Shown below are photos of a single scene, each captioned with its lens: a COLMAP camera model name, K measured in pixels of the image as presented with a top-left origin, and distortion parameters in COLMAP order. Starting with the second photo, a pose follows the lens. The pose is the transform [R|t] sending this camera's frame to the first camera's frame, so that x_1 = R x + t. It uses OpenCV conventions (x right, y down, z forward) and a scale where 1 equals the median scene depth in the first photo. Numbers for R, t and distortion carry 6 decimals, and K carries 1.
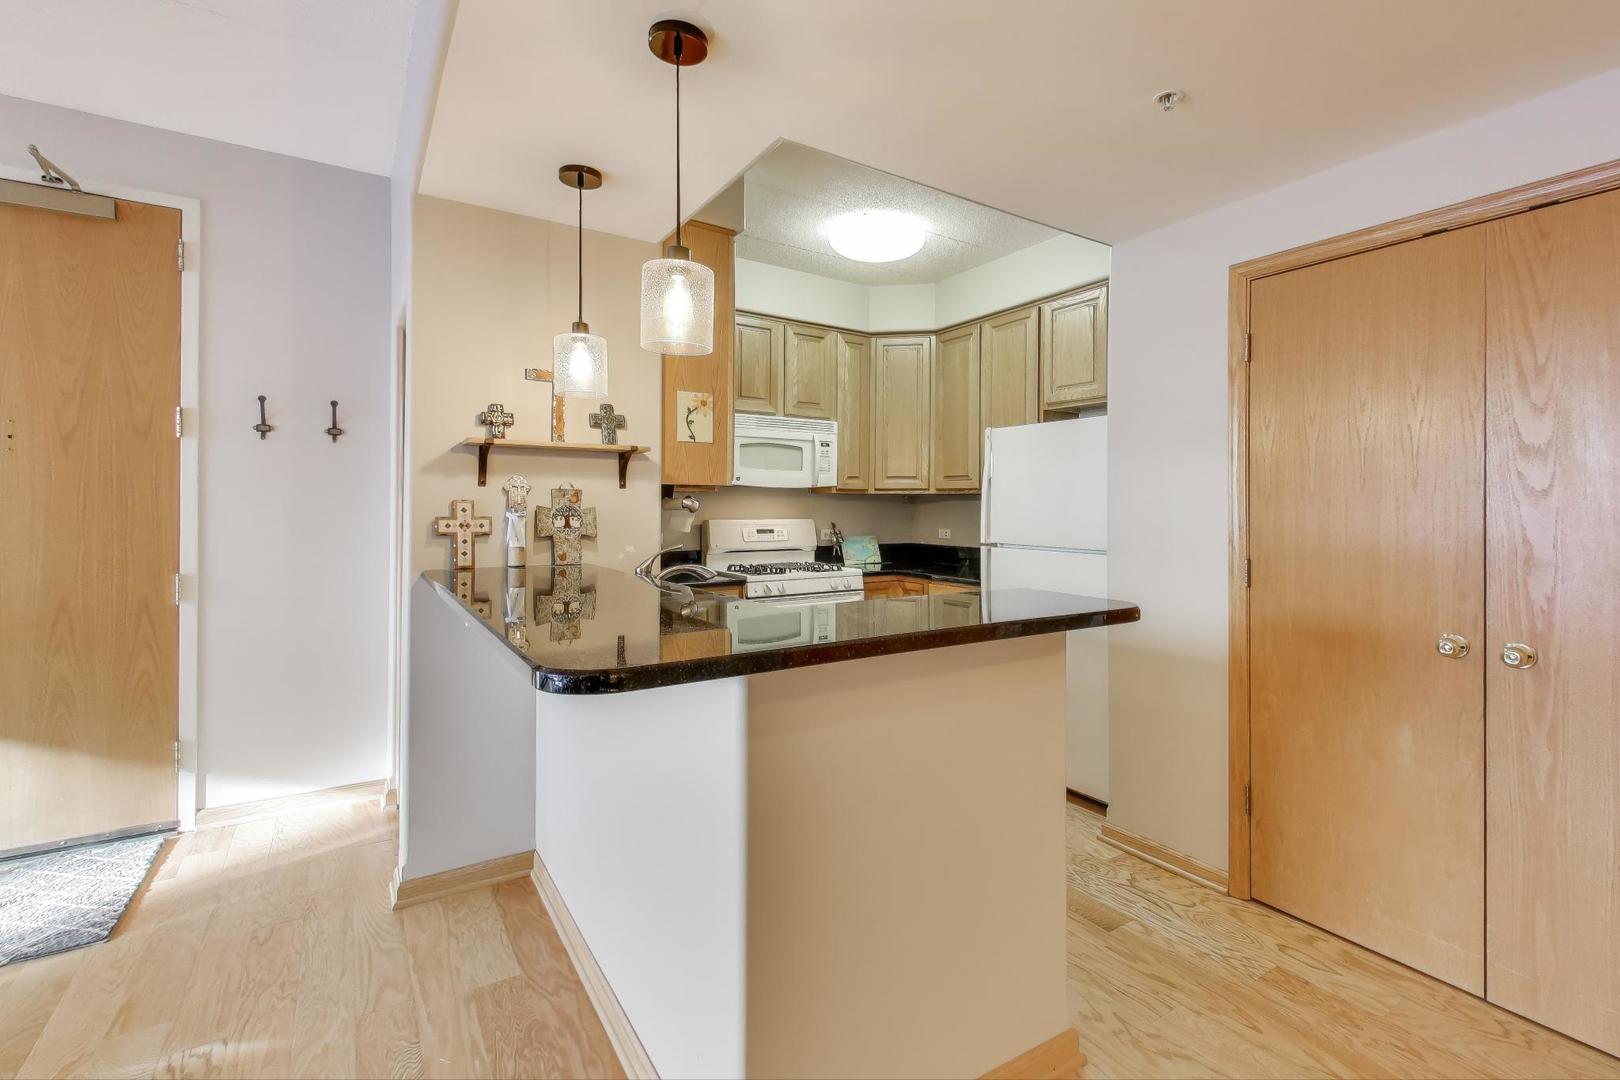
lens RADIAL K [[717.2, 0, 851.5], [0, 717.2, 504.0], [0, 0, 1]] dist [0.000419, 0.000132]
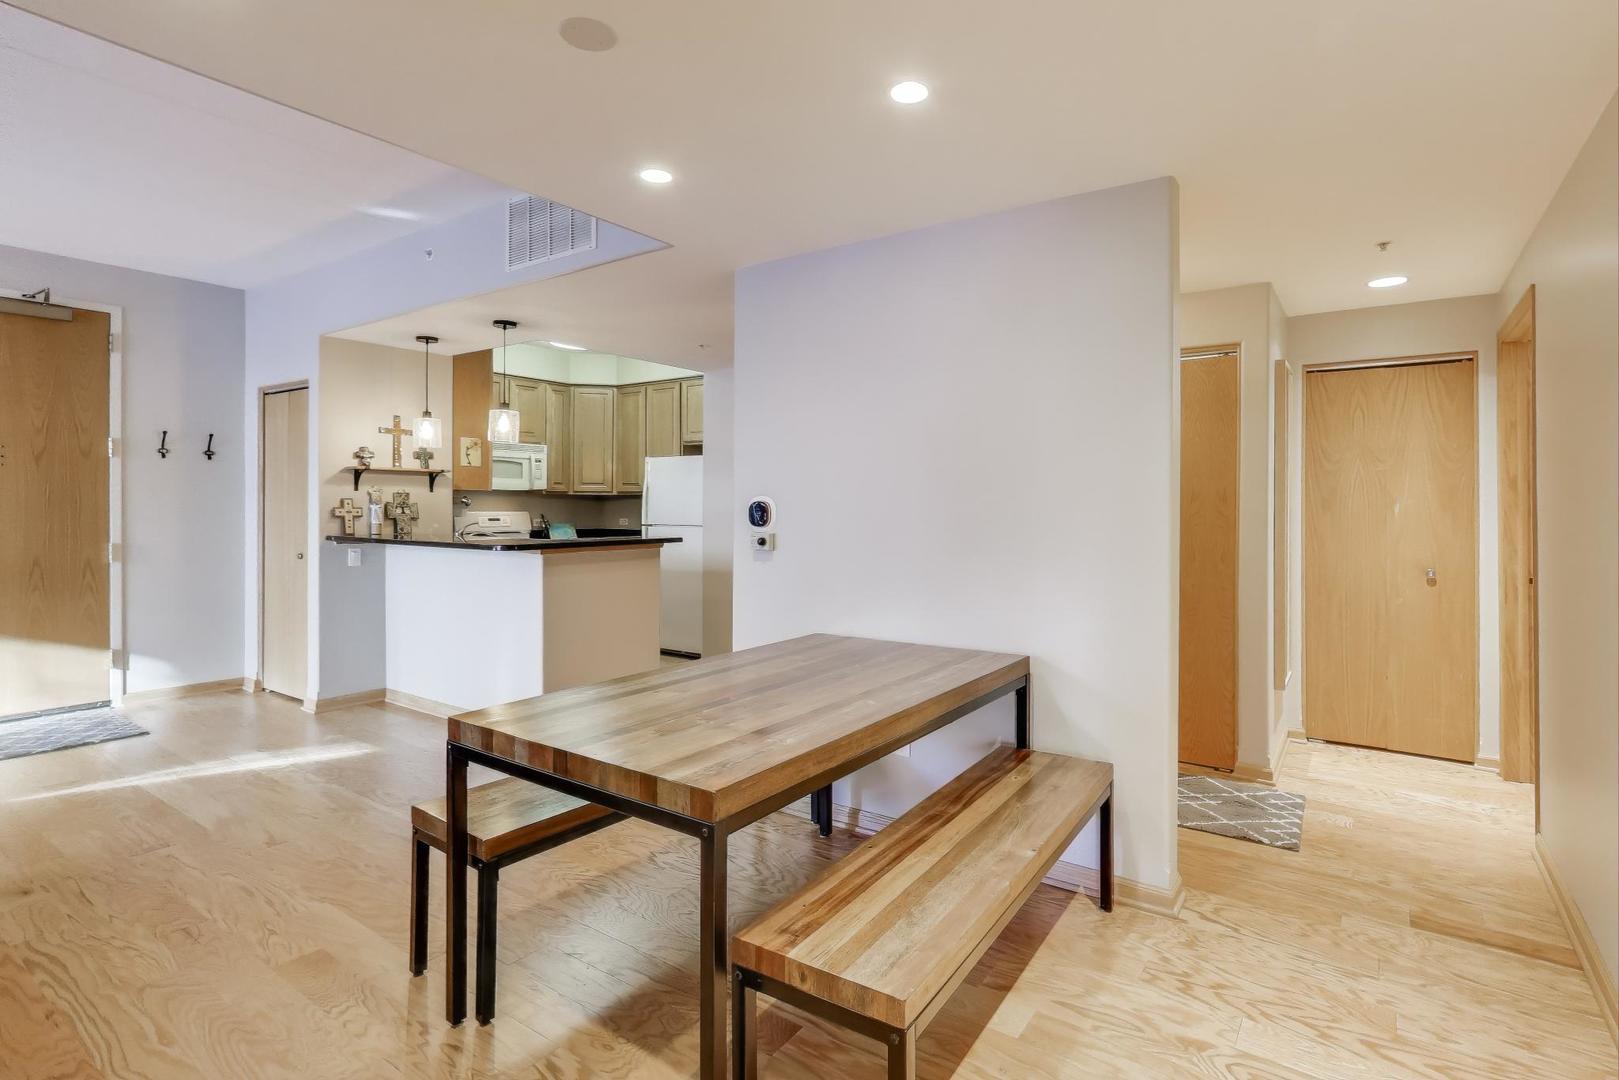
lens RADIAL K [[798.5, 0, 849.3], [0, 798.5, 510.6], [0, 0, 1]] dist [0.017269, 0.000422]
pose [[0.927531, -0.001669, 0.373742, -0.093612], [-0.002132, 0.999950, 0.009757, 0.002787], [-0.373740, -0.009847, 0.927481, -1.212975]]
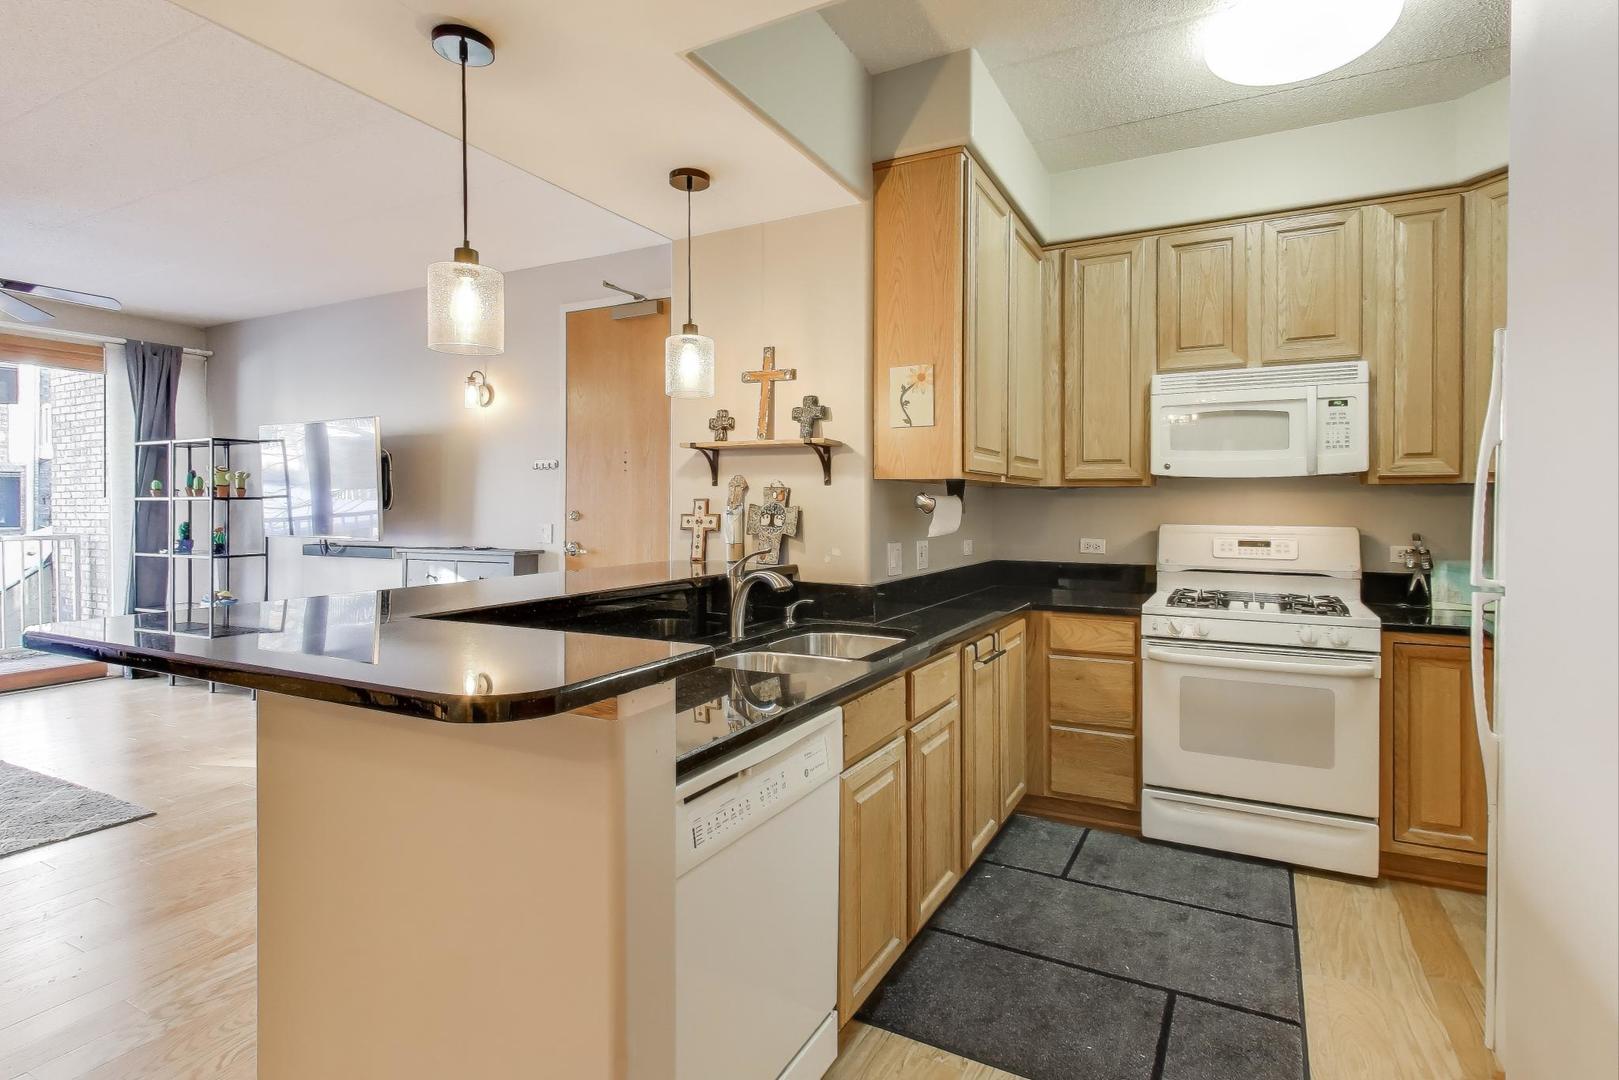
lens RADIAL K [[798.5, 0, 849.3], [0, 798.5, 510.6], [0, 0, 1]] dist [0.017269, 0.000422]
pose [[0.484513, 0.004955, -0.874770, 0.561593], [0.000858, 0.999981, 0.006140, 0.004524], [0.874783, -0.003725, 0.484500, 0.506089]]
